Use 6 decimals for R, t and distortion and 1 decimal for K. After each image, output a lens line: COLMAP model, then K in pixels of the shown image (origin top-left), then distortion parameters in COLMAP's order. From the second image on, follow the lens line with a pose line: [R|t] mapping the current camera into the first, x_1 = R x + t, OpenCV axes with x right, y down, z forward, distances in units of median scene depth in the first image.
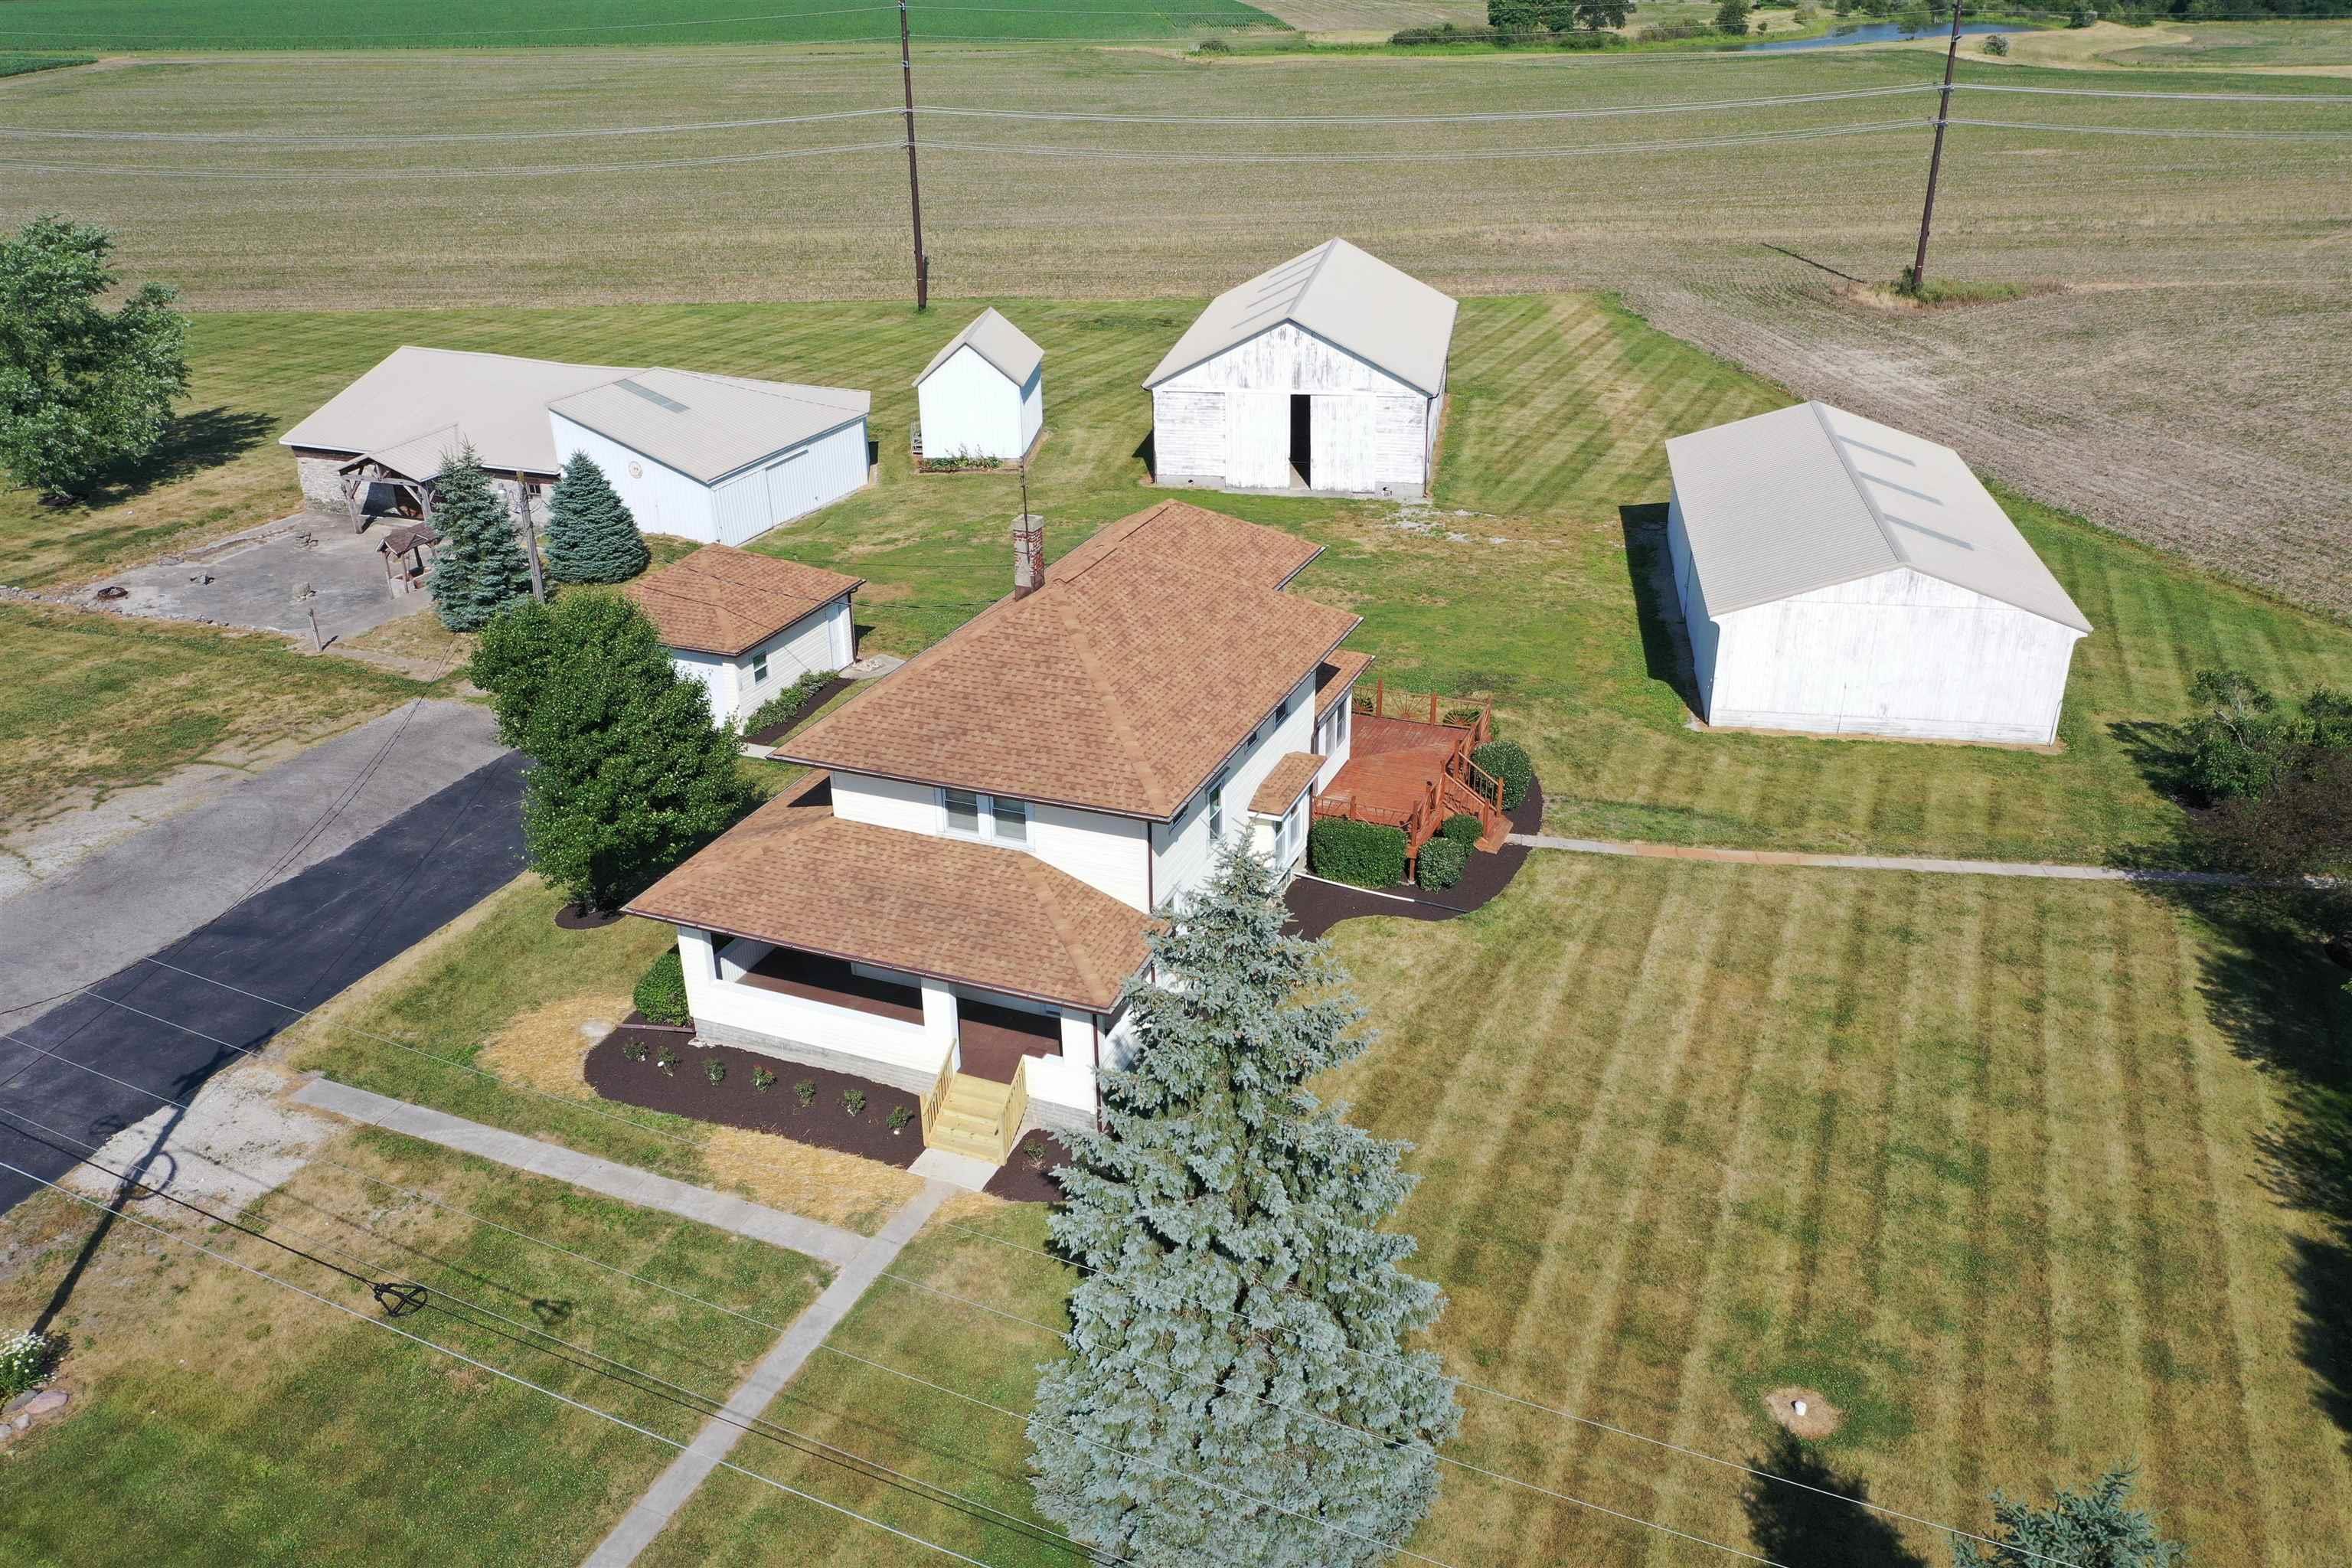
lens RADIAL K [[1859.2, 0, 1170.9], [0, 1859.2, 786.9], [0, 0, 1]] dist [0.003984, 0.004056]
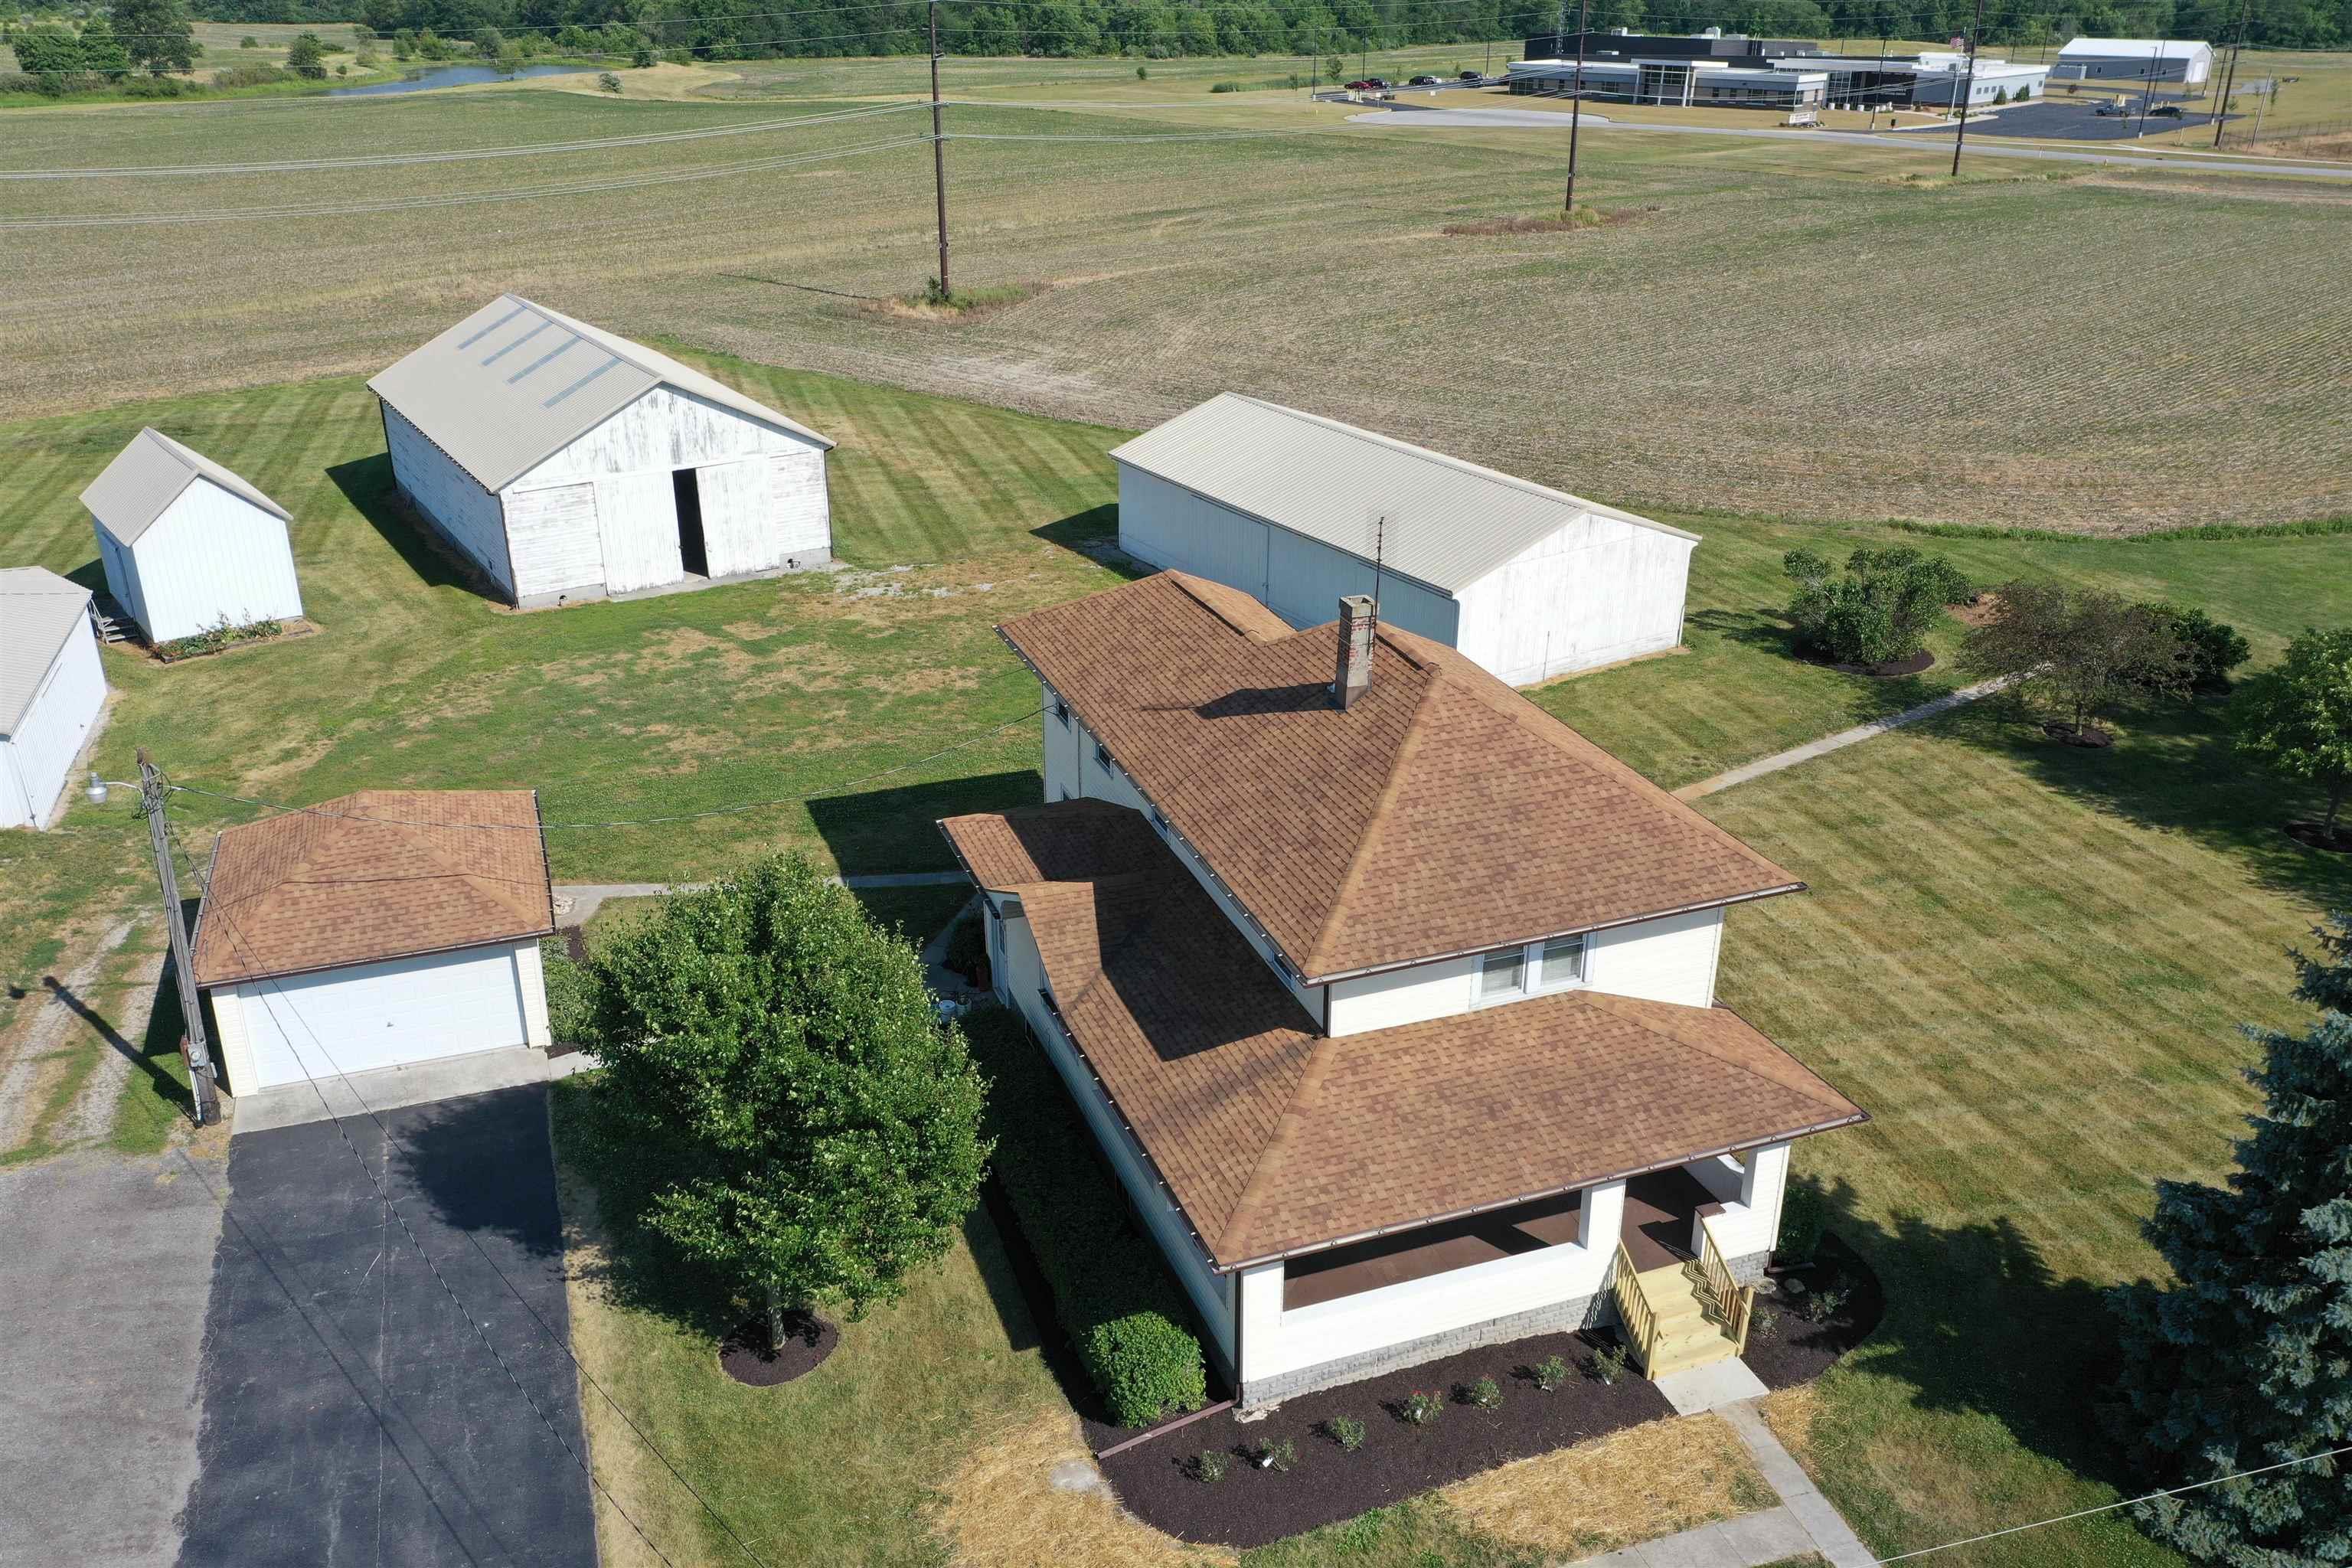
lens RADIAL K [[1859.2, 0, 1170.9], [0, 1859.2, 786.9], [0, 0, 1]] dist [0.003984, 0.004056]
pose [[0.731118, -0.260349, 0.630623, -0.356542], [0.274733, 0.958419, 0.077164, -0.082452], [-0.624491, 0.116838, 0.772244, 0.243626]]
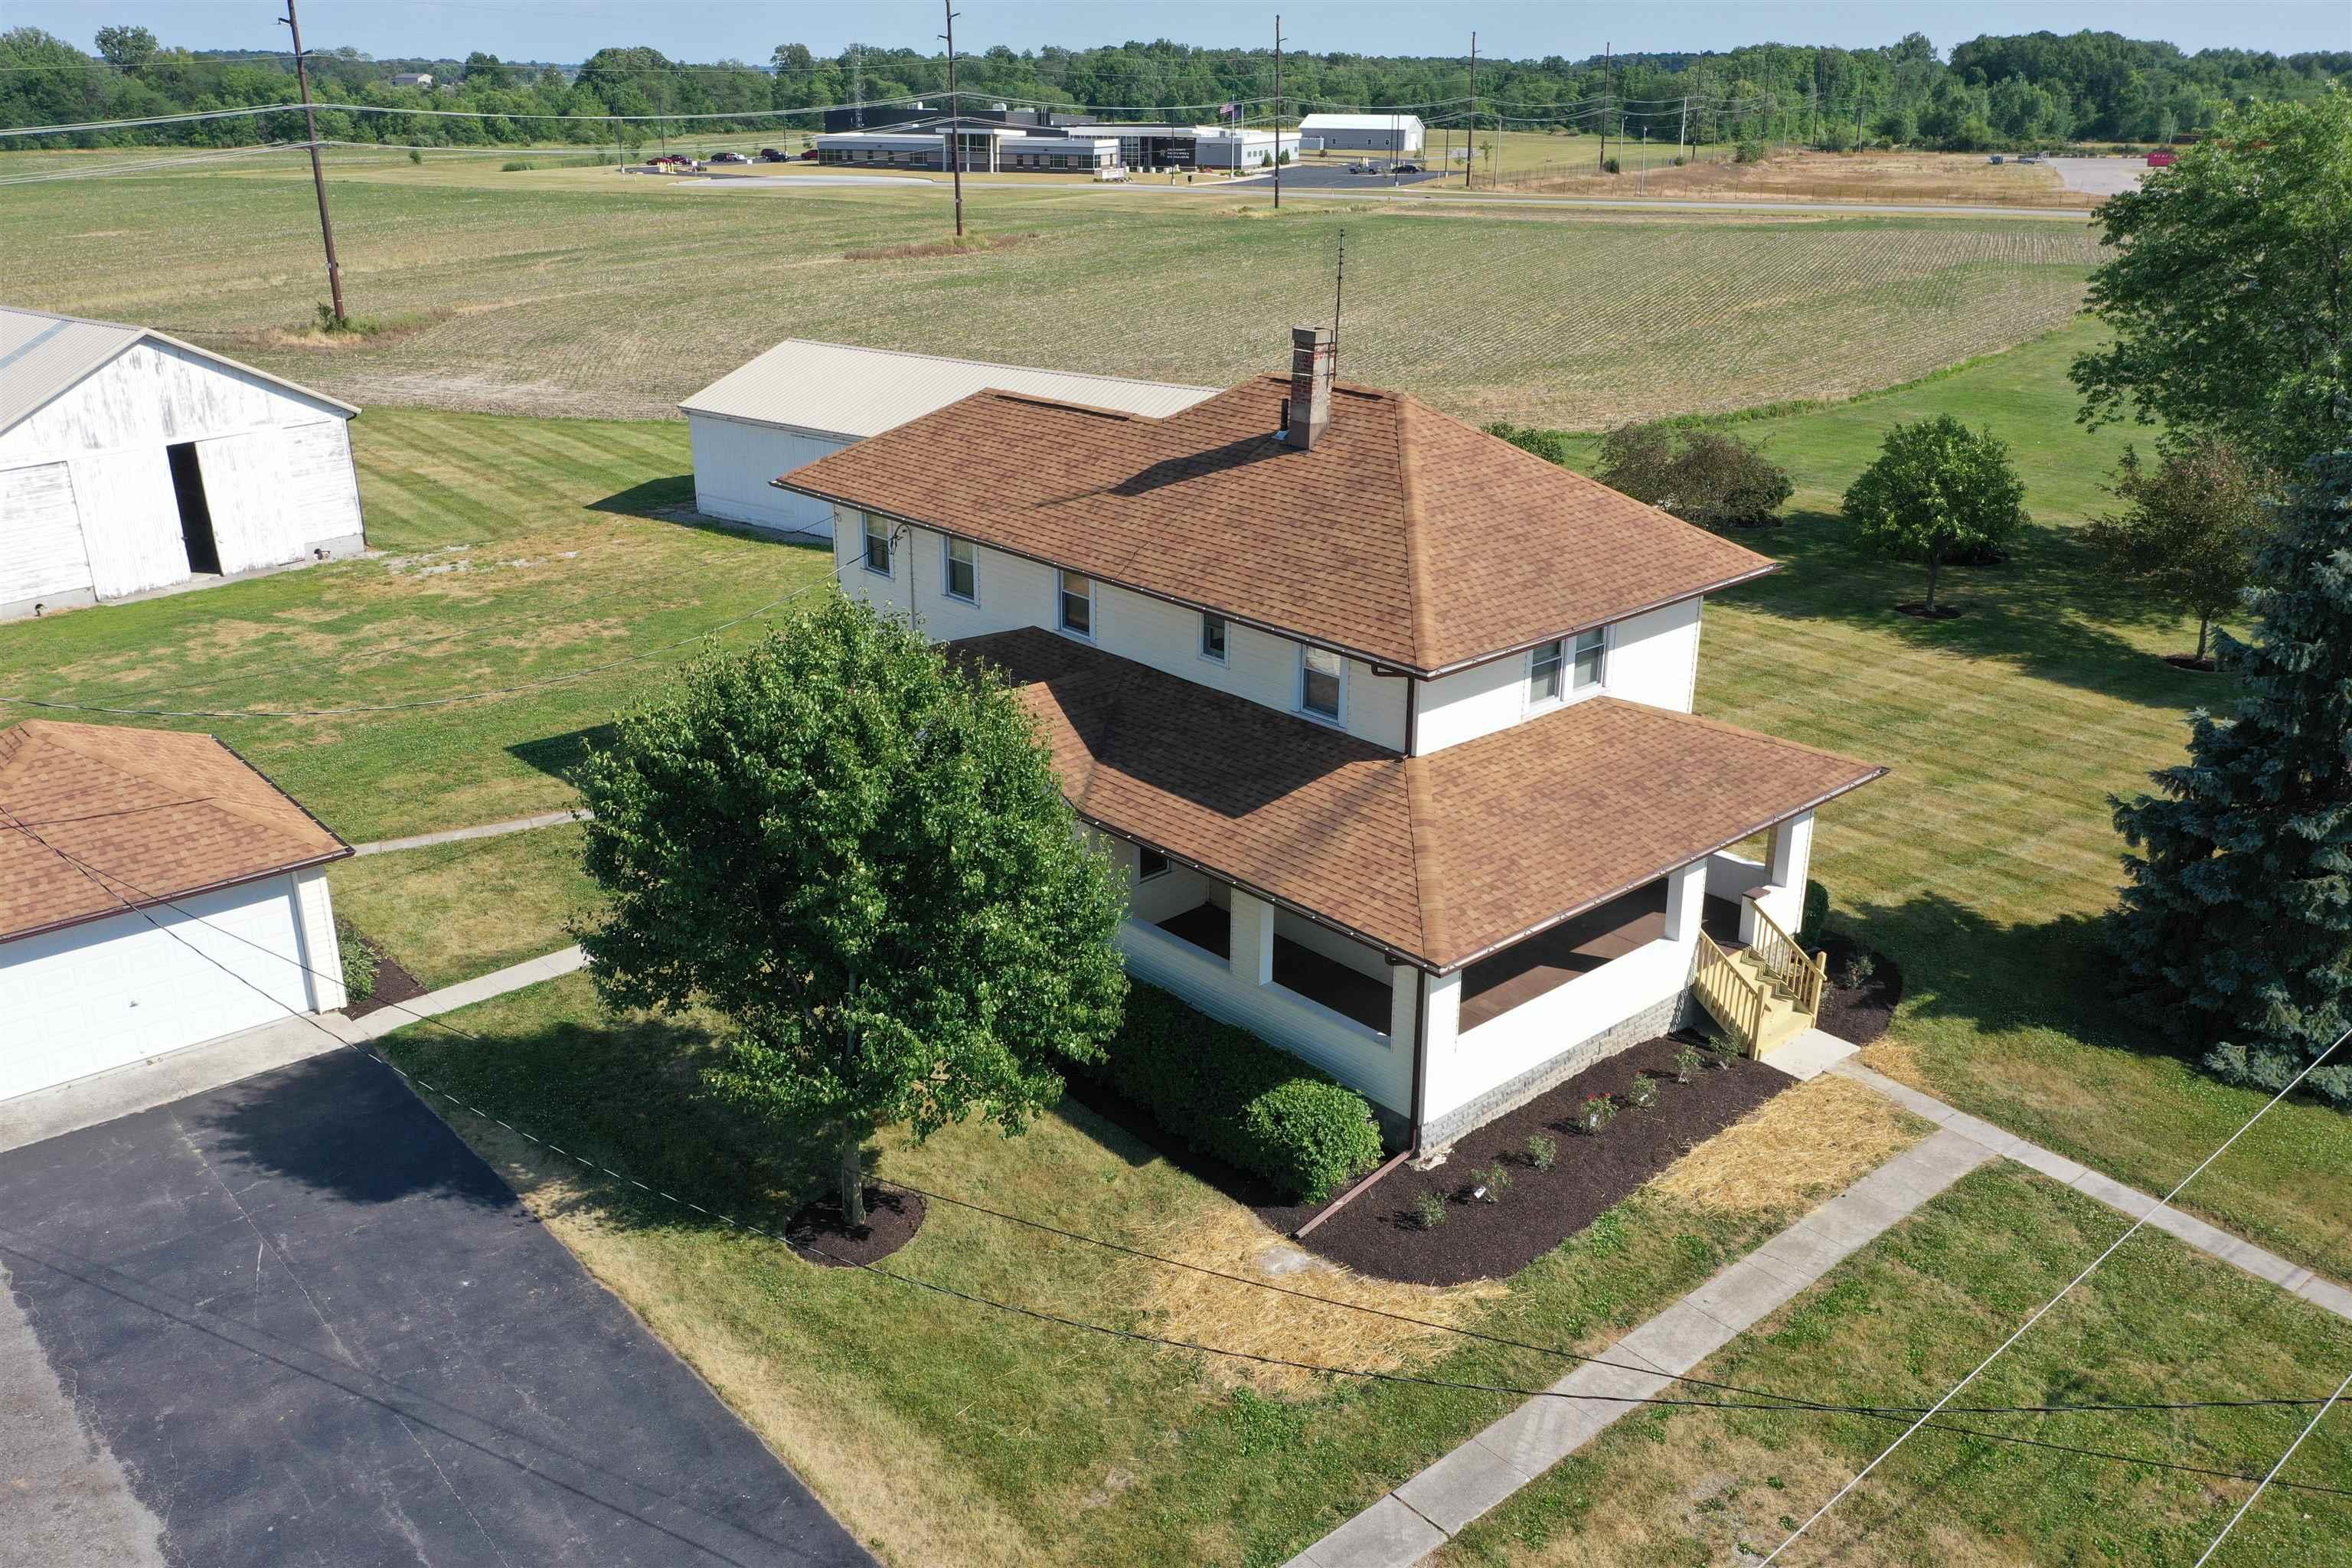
lens RADIAL K [[1859.2, 0, 1170.9], [0, 1859.2, 786.9], [0, 0, 1]] dist [0.003984, 0.004056]
pose [[0.430082, -0.306276, 0.849250, -0.430694], [0.371438, 0.917417, 0.142754, -0.056550], [-0.822839, 0.254048, 0.508327, 0.388500]]
